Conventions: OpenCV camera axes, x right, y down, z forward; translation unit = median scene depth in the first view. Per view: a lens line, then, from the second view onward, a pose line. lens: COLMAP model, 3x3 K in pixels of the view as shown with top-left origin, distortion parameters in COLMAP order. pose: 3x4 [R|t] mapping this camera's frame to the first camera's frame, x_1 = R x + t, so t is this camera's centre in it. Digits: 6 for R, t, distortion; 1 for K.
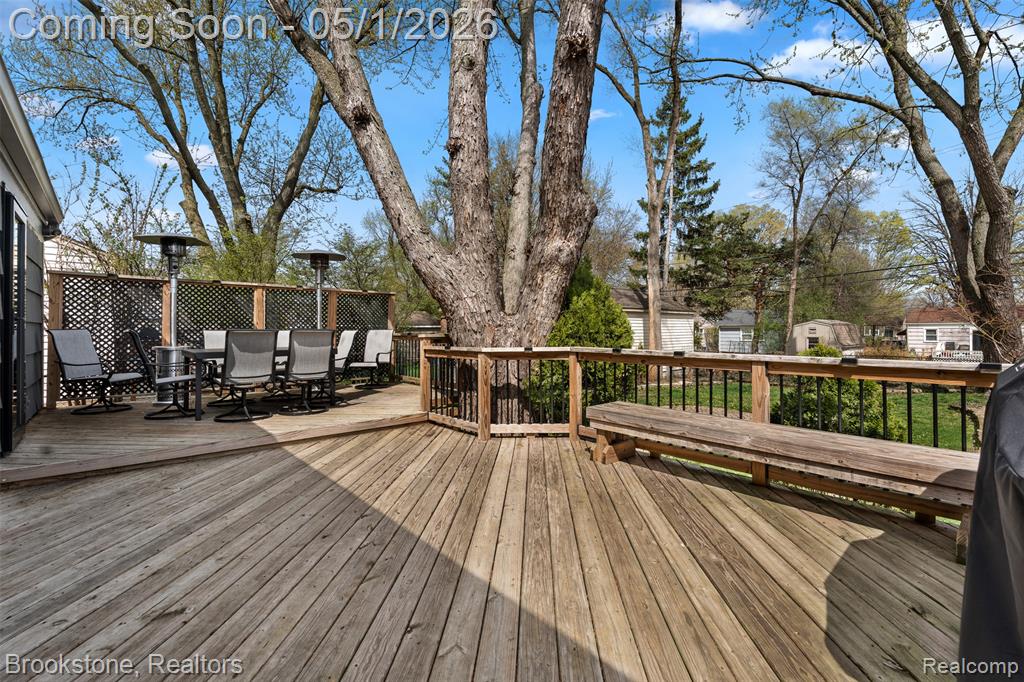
lens RADIAL K [[453.8, 0, 513.0], [0, 453.8, 326.9], [0, 0, 1]] dist [-0.004154, -0.000337]
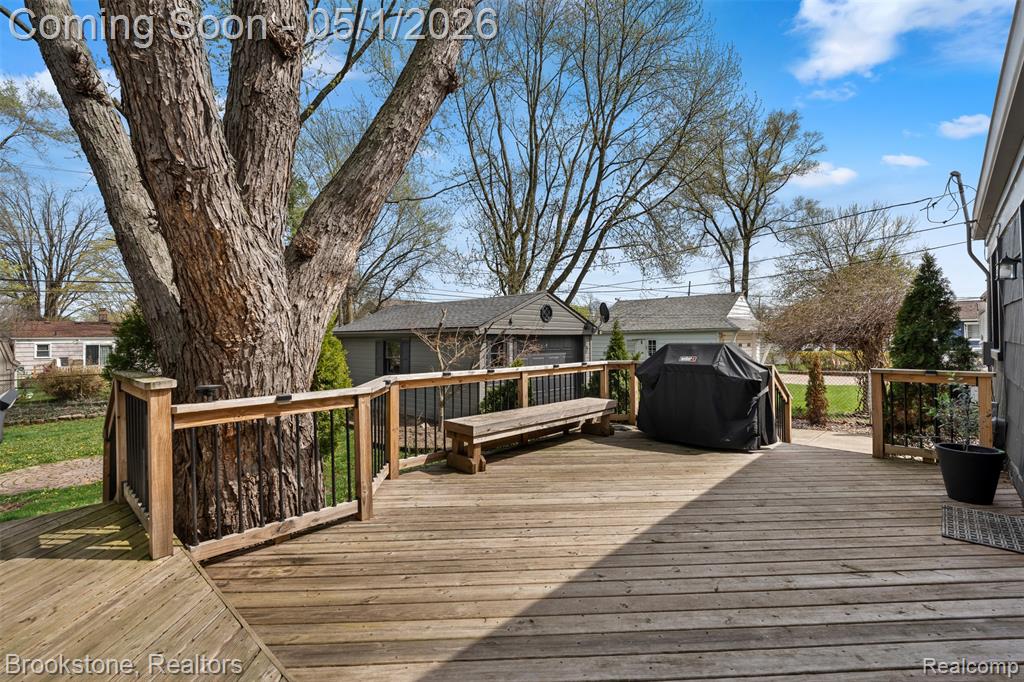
lens RADIAL K [[453.8, 0, 521.9], [0, 453.8, 332.5], [0, 0, 1]] dist [-0.004154, -0.000337]
pose [[-0.092976, 0.016010, 0.995540, -0.242511], [0.001379, 0.999872, -0.015950, -0.008430], [-0.995667, -0.000110, -0.092986, 0.251701]]
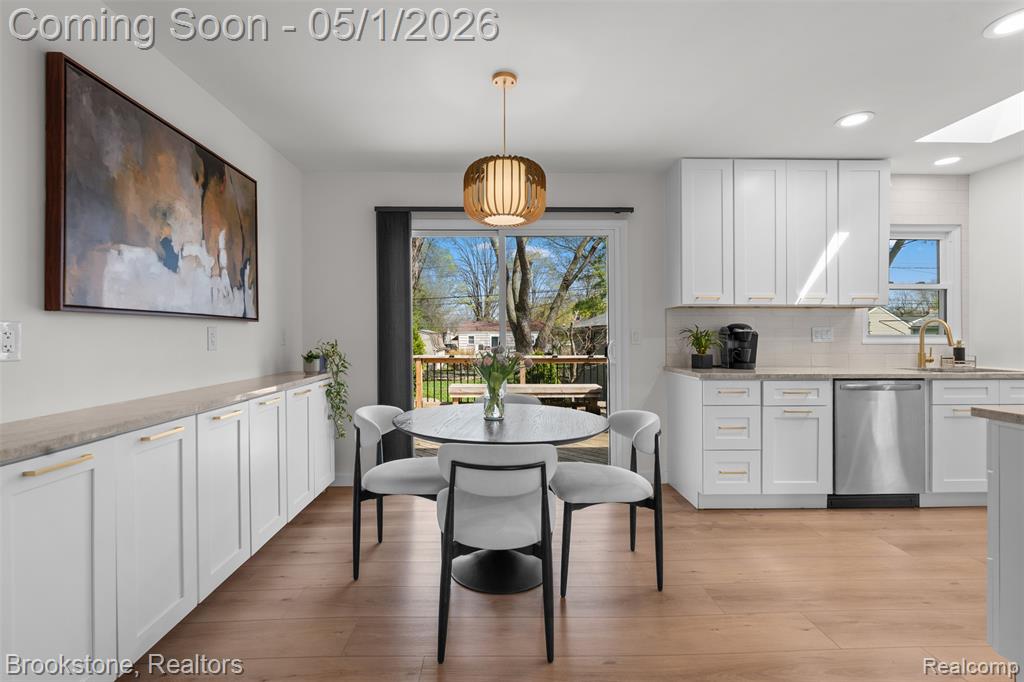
lens RADIAL K [[453.8, 0, 507.9], [0, 453.8, 334.8], [0, 0, 1]] dist [-0.004154, -0.000337]
pose [[0.648823, 0.001046, 0.760938, -0.288006], [-0.005873, 0.999976, 0.003633, -0.012207], [-0.760916, -0.006826, 0.648814, -0.105664]]
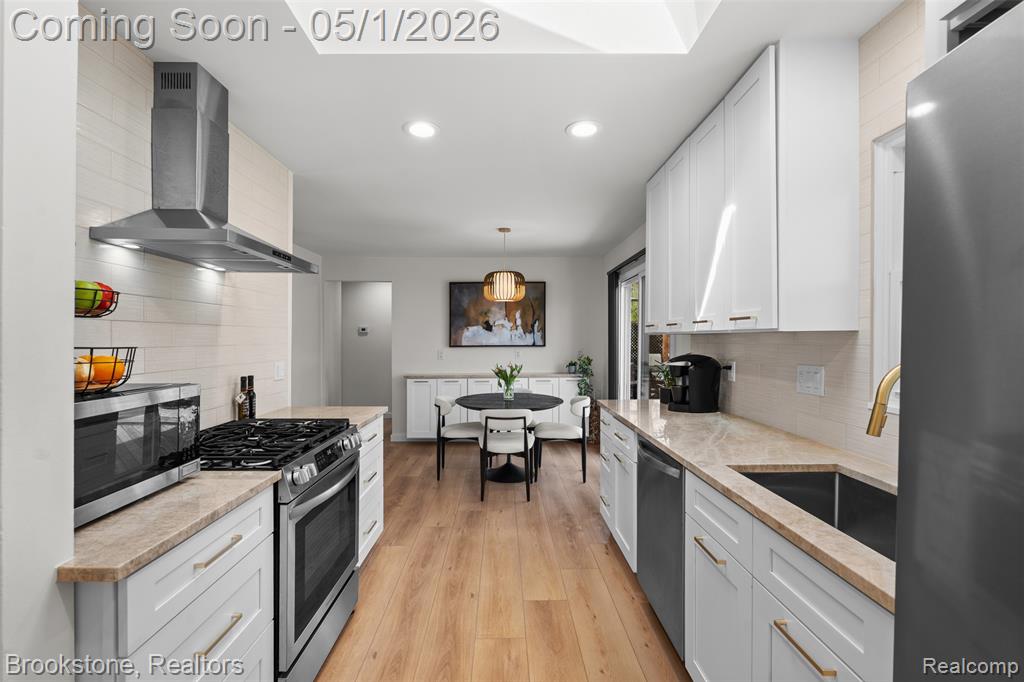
lens RADIAL K [[453.8, 0, 508.1], [0, 453.8, 344.7], [0, 0, 1]] dist [-0.004154, -0.000337]
pose [[0.748486, 0.004687, -0.663134, 0.024632], [0.010919, 0.999752, 0.019390, -0.025898], [0.663061, -0.021754, 0.748249, -0.229701]]
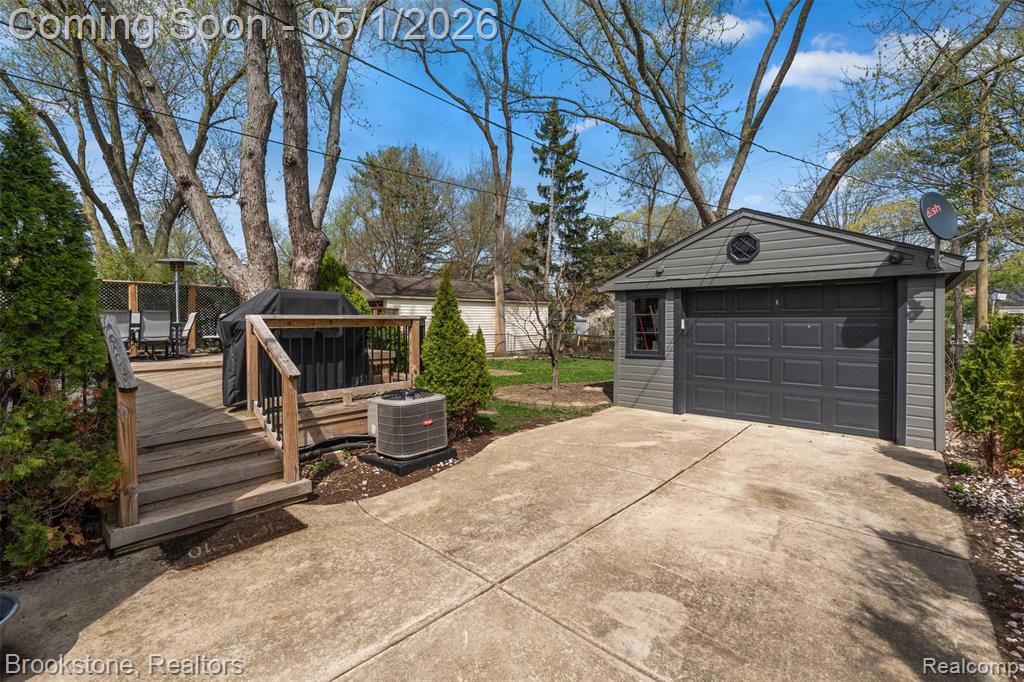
lens RADIAL K [[453.8, 0, 503.6], [0, 453.8, 320.0], [0, 0, 1]] dist [-0.004154, -0.000337]
pose [[0.994563, -0.006298, 0.103948, 0.224886], [0.005984, 0.999977, 0.003335, 0.014429], [-0.103967, -0.002695, 0.994577, -0.267075]]
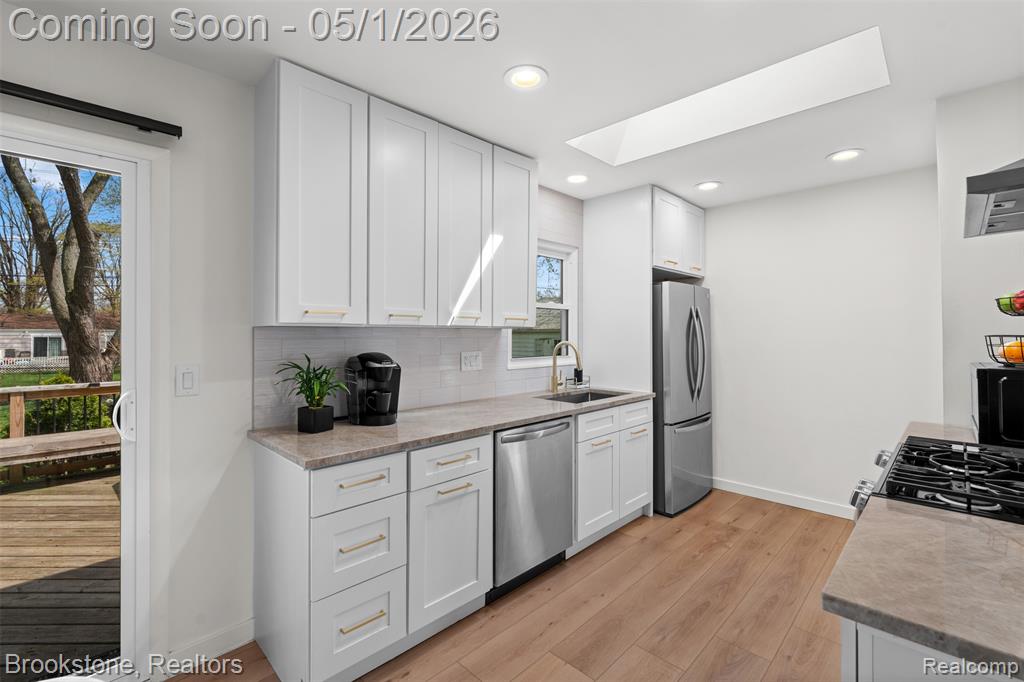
lens RADIAL K [[453.8, 0, 512.5], [0, 453.8, 328.6], [0, 0, 1]] dist [-0.004154, -0.000337]
pose [[-0.058477, 0.011327, 0.998225, -0.190644], [-0.009405, 0.999885, -0.011896, -0.024136], [-0.998244, -0.010084, -0.058364, -0.082629]]
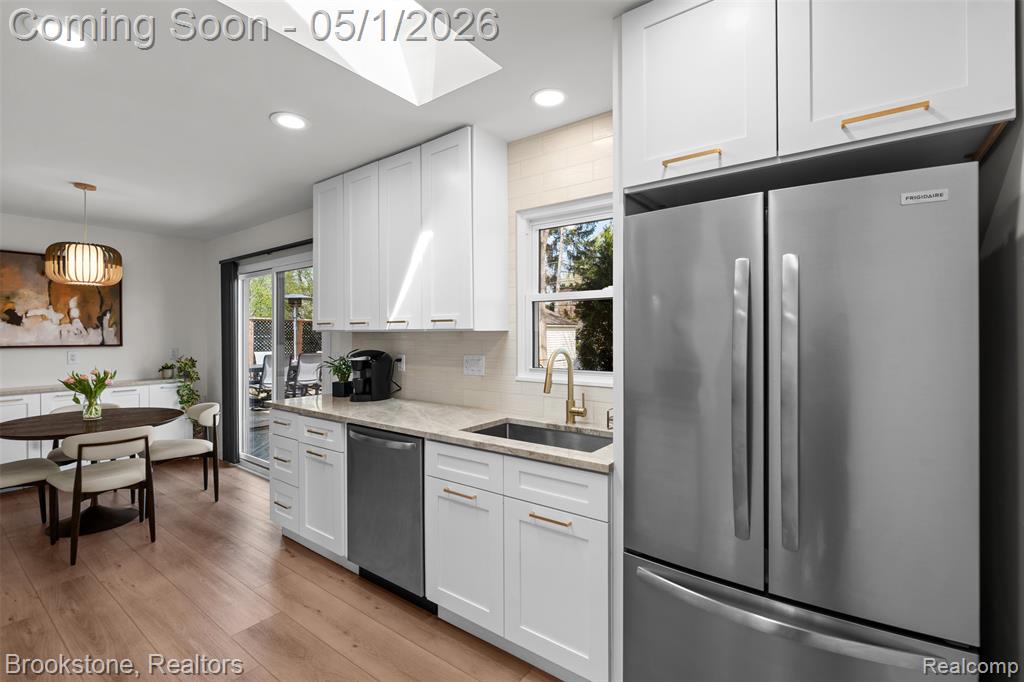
lens RADIAL K [[453.8, 0, 511.0], [0, 453.8, 338.0], [0, 0, 1]] dist [-0.004154, -0.000337]
pose [[0.980957, -0.004970, 0.194163, -0.017358], [0.001690, 0.999853, 0.017060, -0.026499], [-0.194219, -0.016407, 0.980821, -0.259210]]
